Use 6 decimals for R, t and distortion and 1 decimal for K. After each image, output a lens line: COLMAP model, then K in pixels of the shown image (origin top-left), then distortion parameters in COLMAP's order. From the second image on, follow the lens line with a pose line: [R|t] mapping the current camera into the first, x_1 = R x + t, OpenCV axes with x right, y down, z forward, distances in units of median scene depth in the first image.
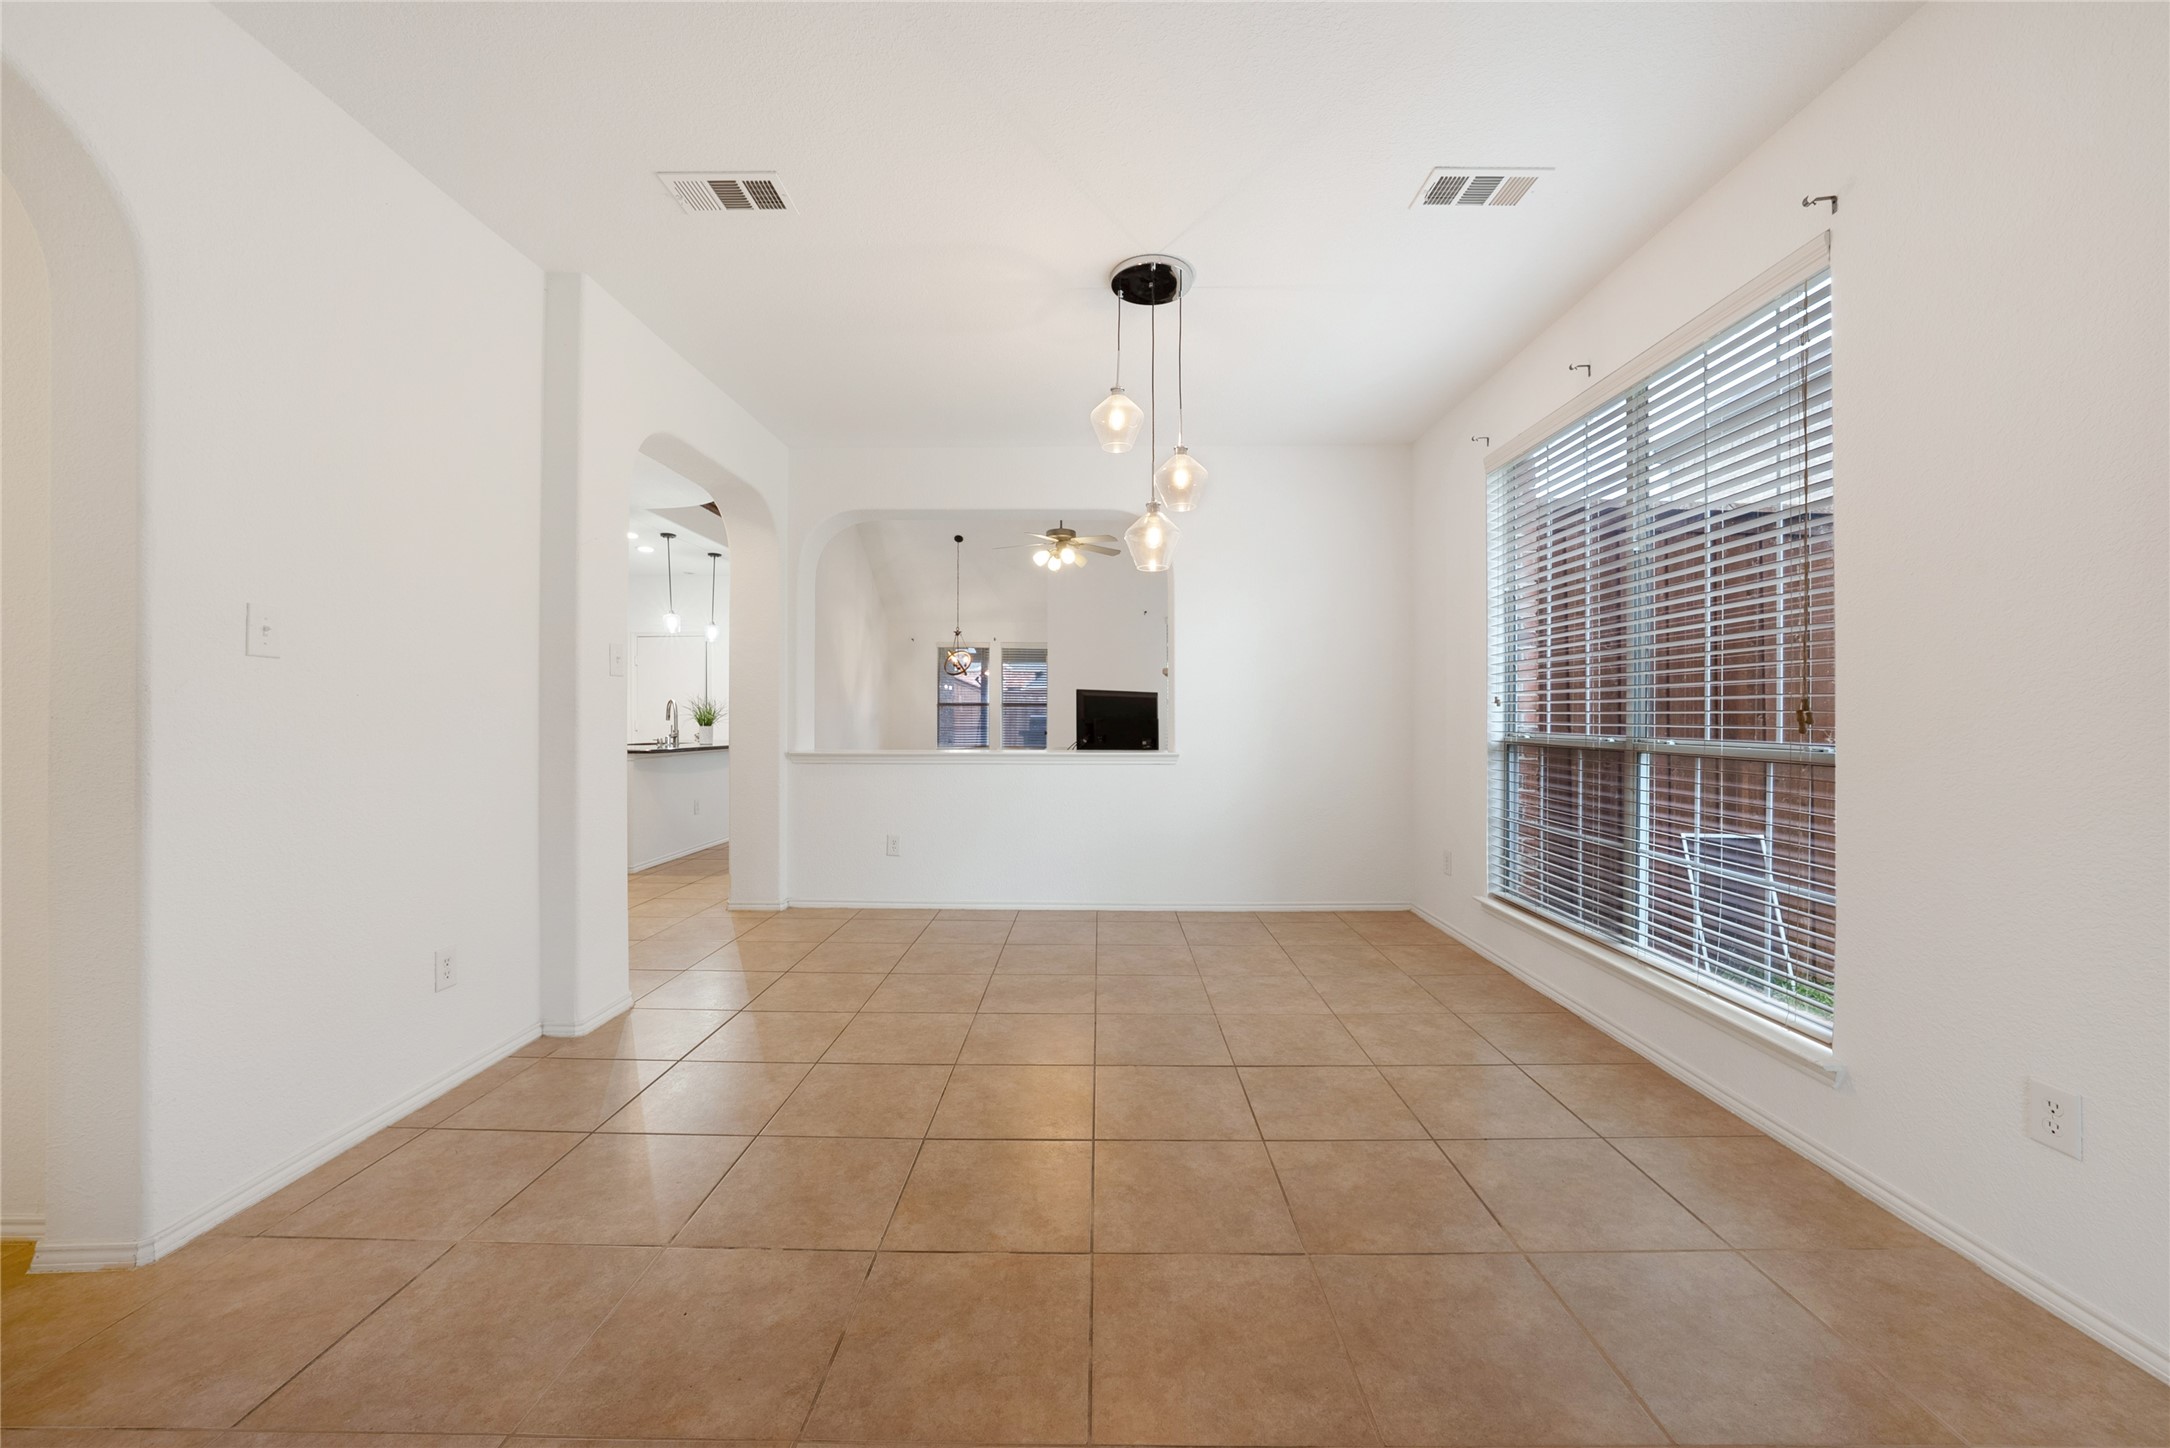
lens RADIAL K [[796.2, 0, 1089.2], [0, 796.2, 718.7], [0, 0, 1]] dist [-0.028631, 0.006529]
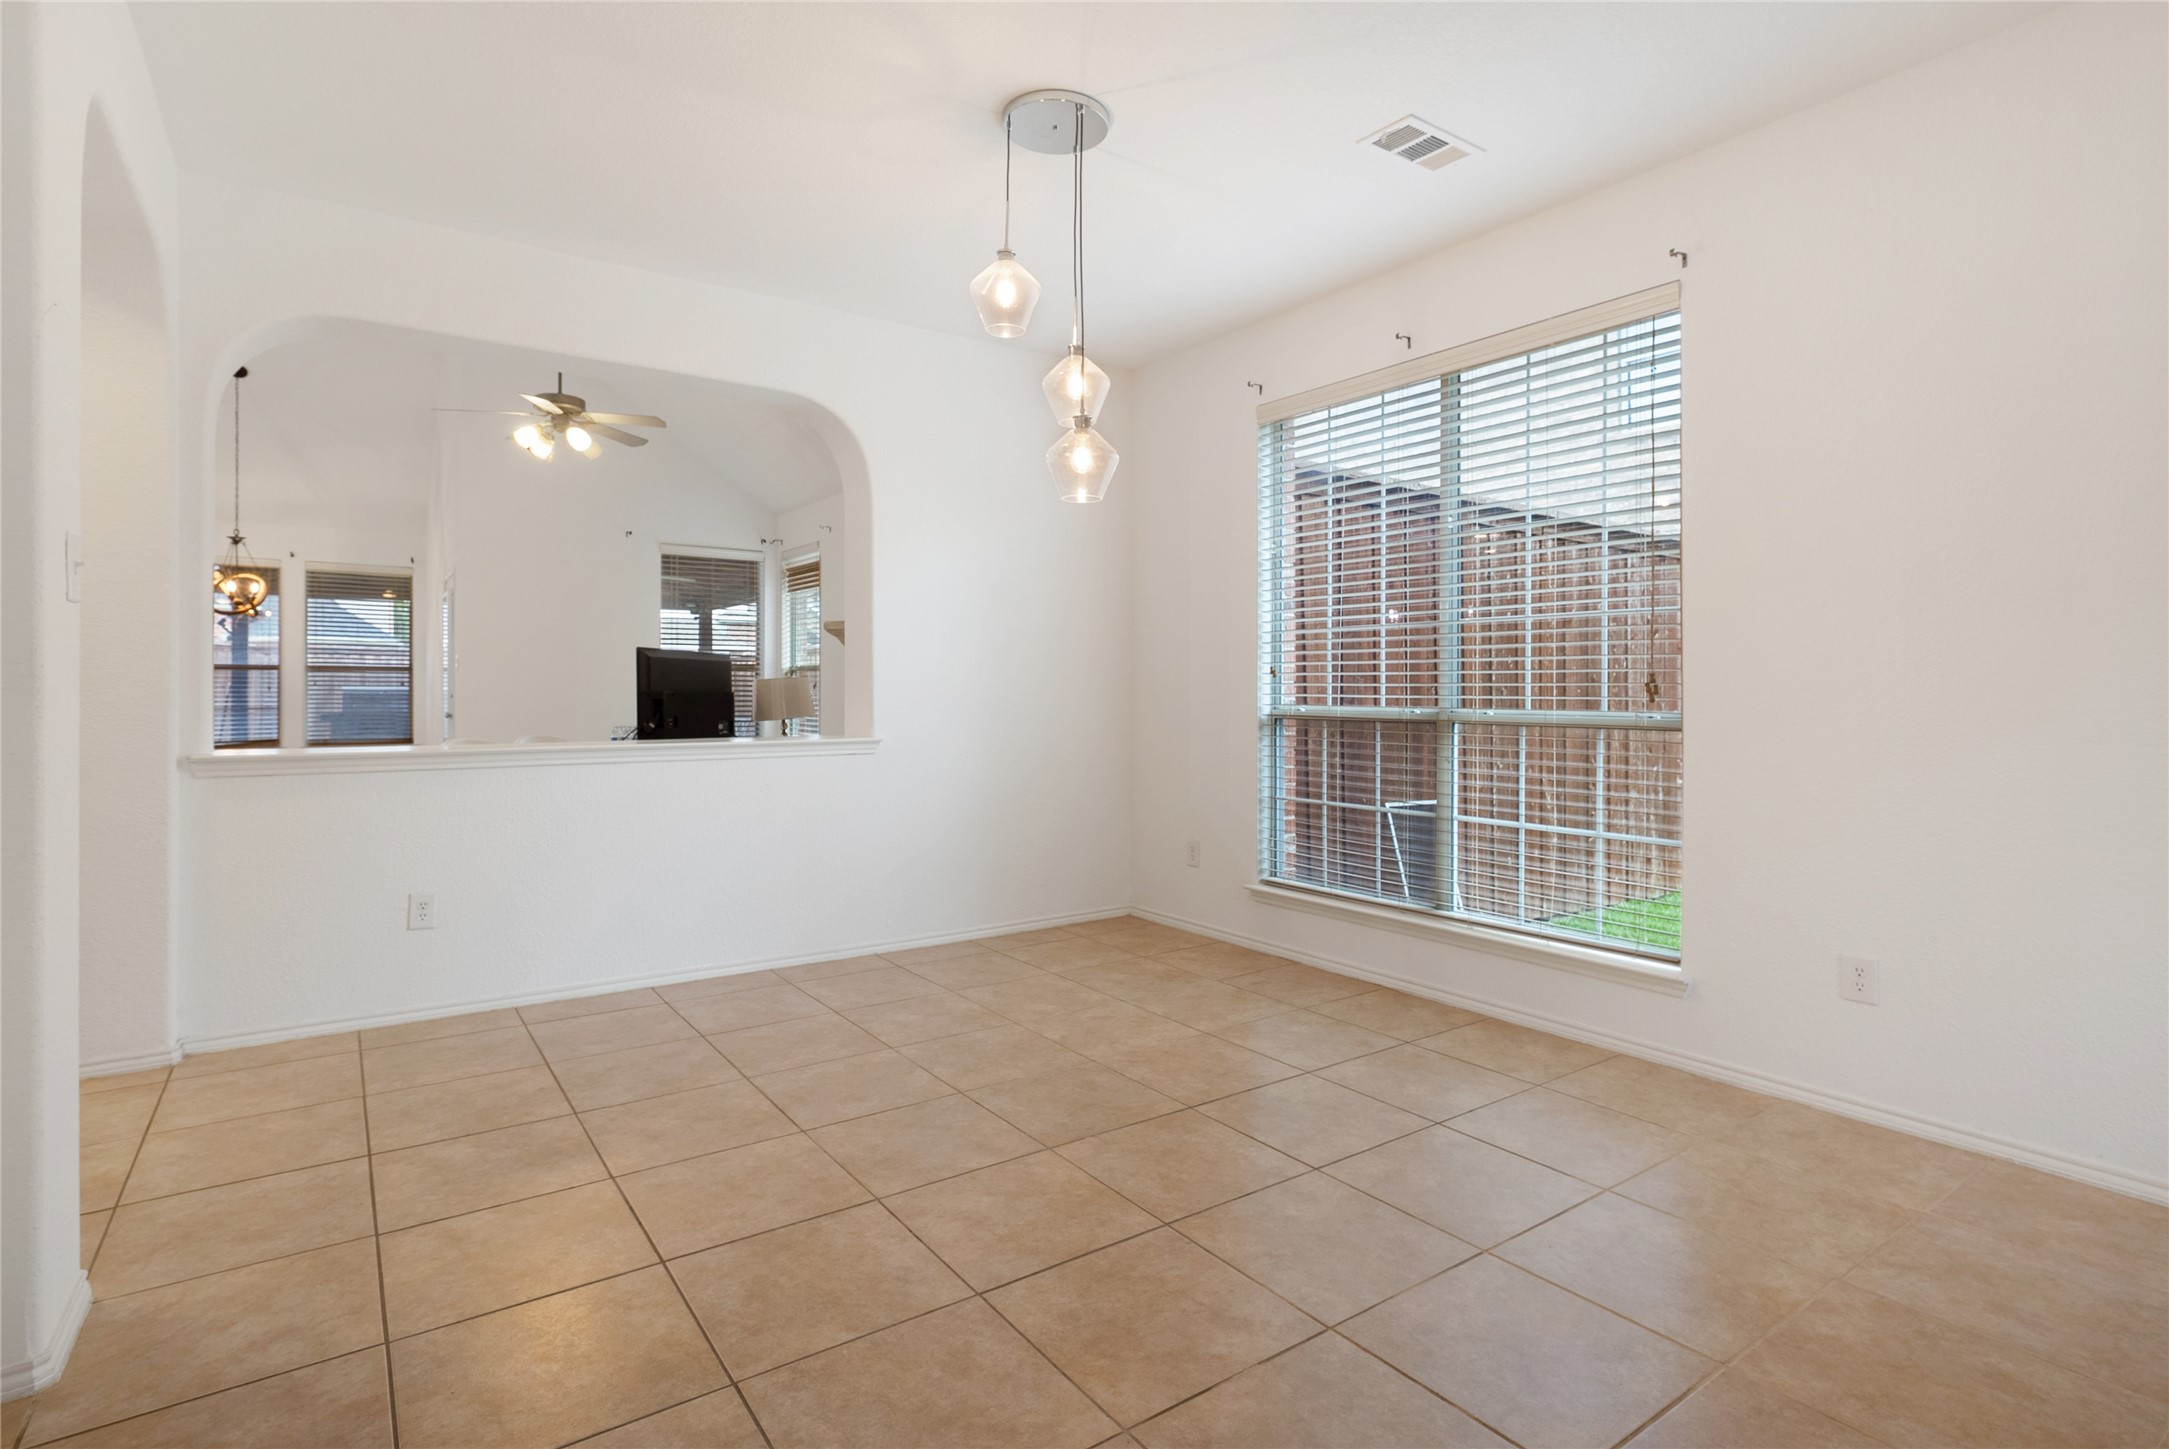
lens RADIAL K [[1077.9, 0, 1089.0], [0, 1077.9, 691.6], [0, 0, 1]] dist [0.000159, 0.000287]
pose [[0.809928, -0.001620, 0.586527, -0.488658], [0.001736, 0.999998, 0.000365, 0.000325], [-0.586527, 0.000722, 0.809930, 0.122652]]
